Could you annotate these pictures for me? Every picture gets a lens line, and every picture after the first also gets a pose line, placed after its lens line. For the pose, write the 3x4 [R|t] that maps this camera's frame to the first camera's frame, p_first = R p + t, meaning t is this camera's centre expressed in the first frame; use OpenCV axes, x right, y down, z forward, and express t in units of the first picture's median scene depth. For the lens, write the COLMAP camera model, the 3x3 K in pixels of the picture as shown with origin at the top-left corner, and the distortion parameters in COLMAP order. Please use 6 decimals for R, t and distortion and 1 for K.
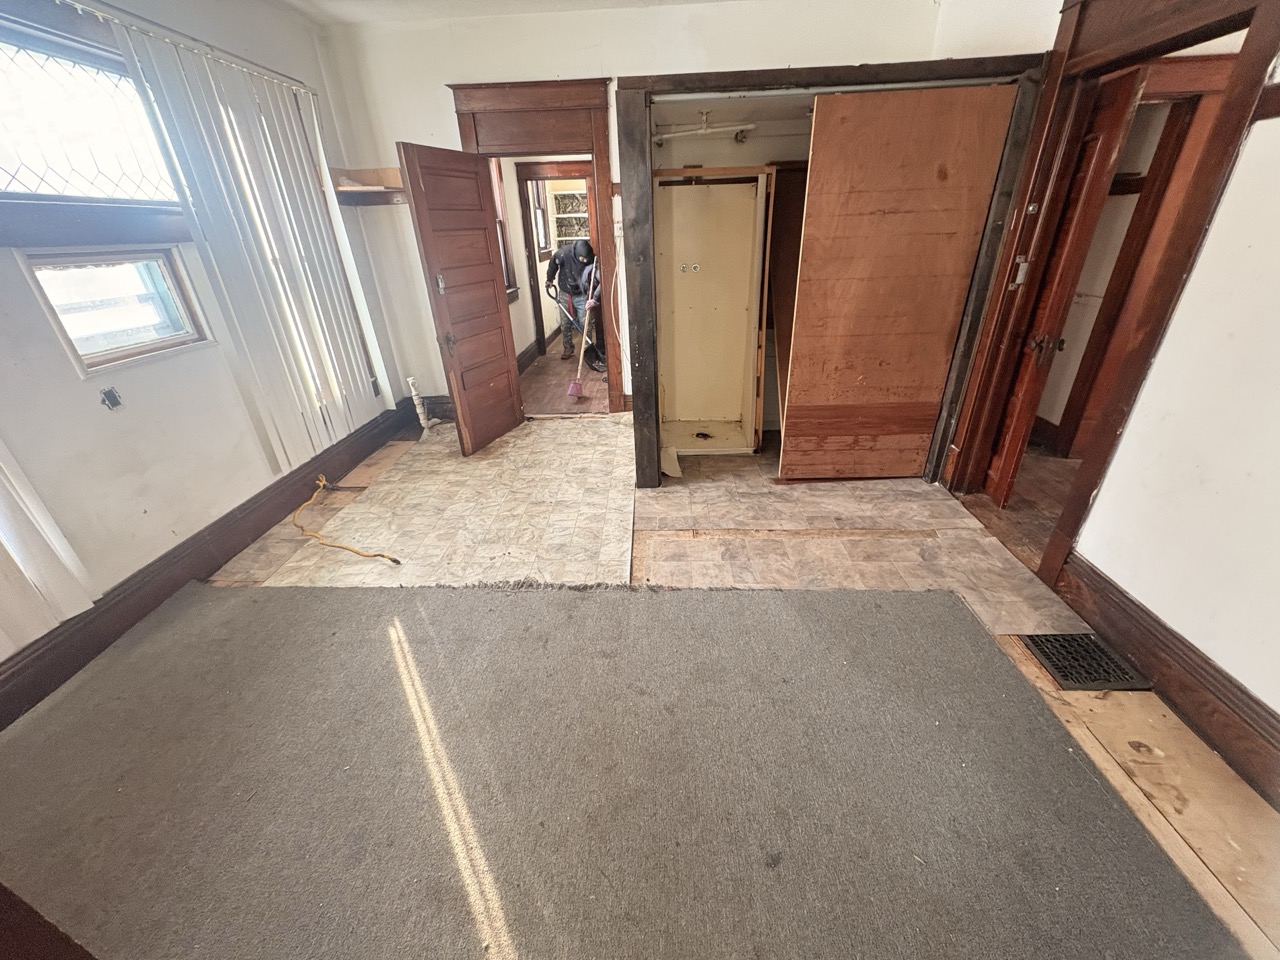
lens RADIAL K [[508.9, 0, 640.0], [0, 508.9, 480.0], [0, 0, 1]] dist [0.000717, -0.000066]
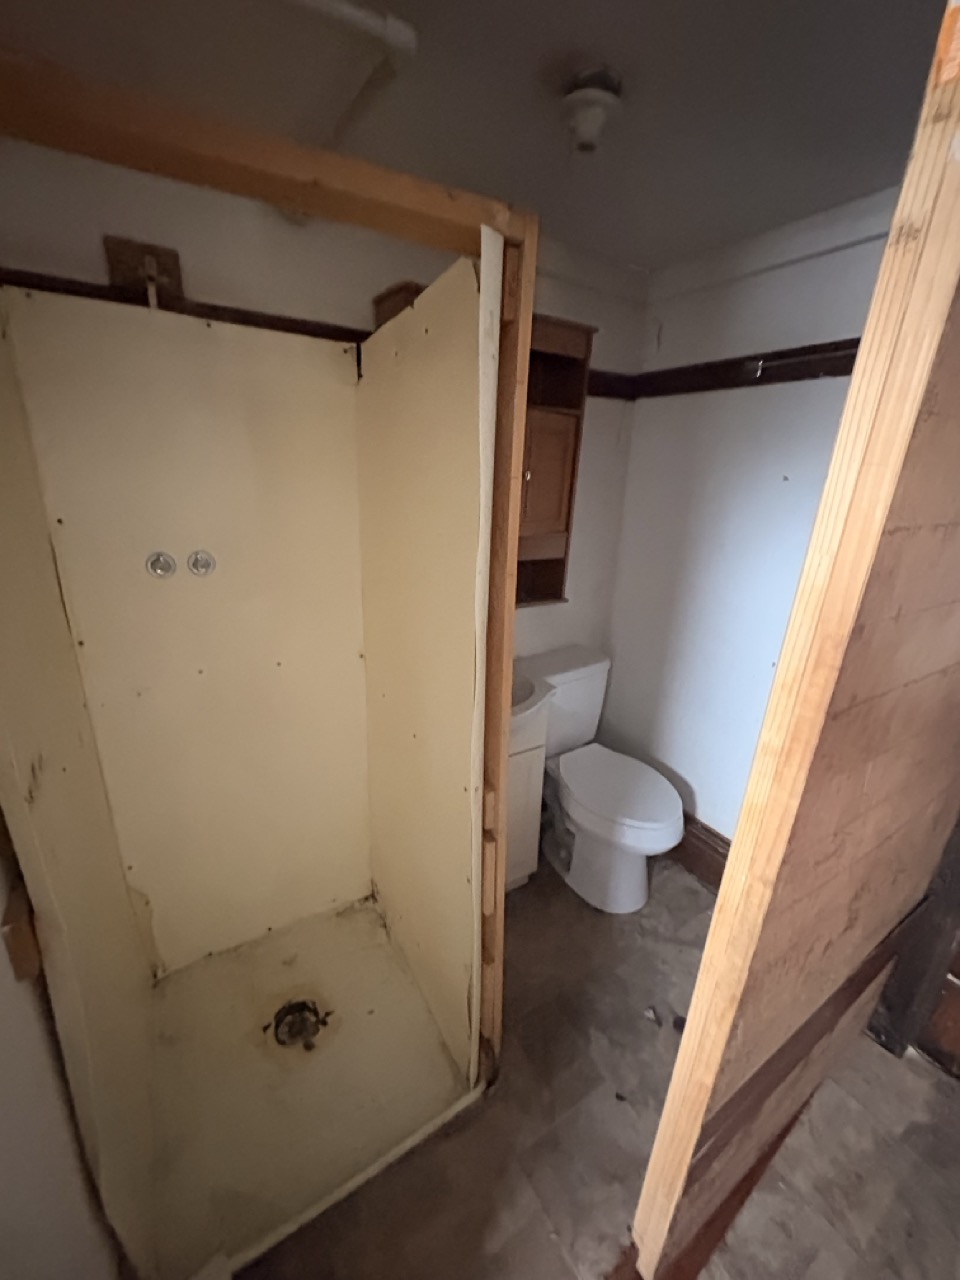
lens RADIAL K [[512.4, 0, 480.0], [0, 512.4, 640.0], [0, 0, 1]] dist [0.000039, 0.000545]
pose [[0.819073, -0.124559, 0.560004, 0.096779], [0.196911, 0.977883, -0.070501, -0.448230], [-0.538837, 0.168016, 0.825485, 0.926495]]
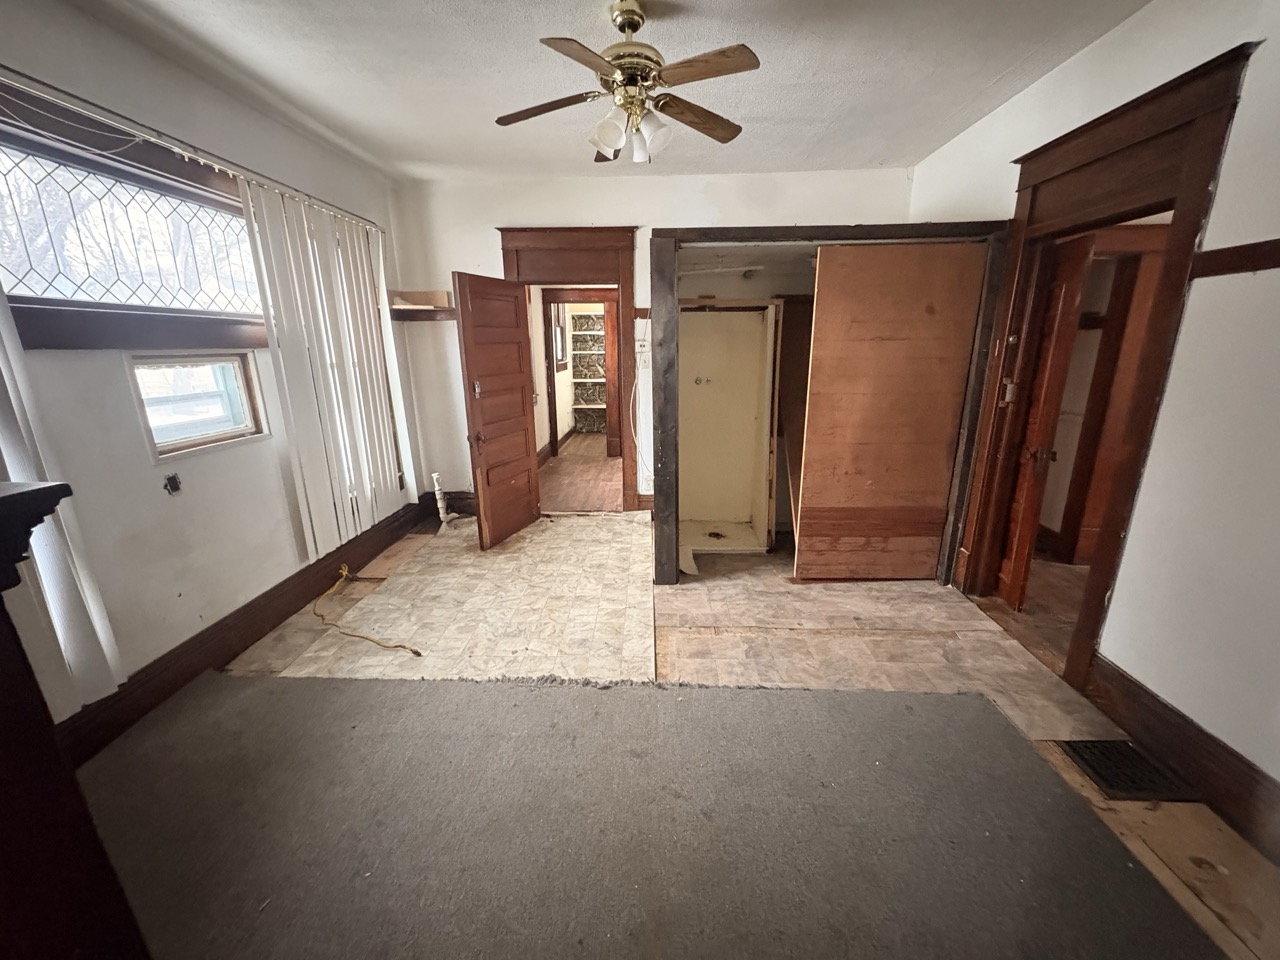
lens RADIAL K [[512.4, 0, 640.0], [0, 512.4, 480.0], [0, 0, 1]] dist [0.000039, 0.000545]
pose [[0.999699, 0.022593, 0.009589, -0.061856], [-0.020223, 0.979632, -0.199779, 0.019938], [-0.013907, 0.199525, 0.979794, -0.046079]]
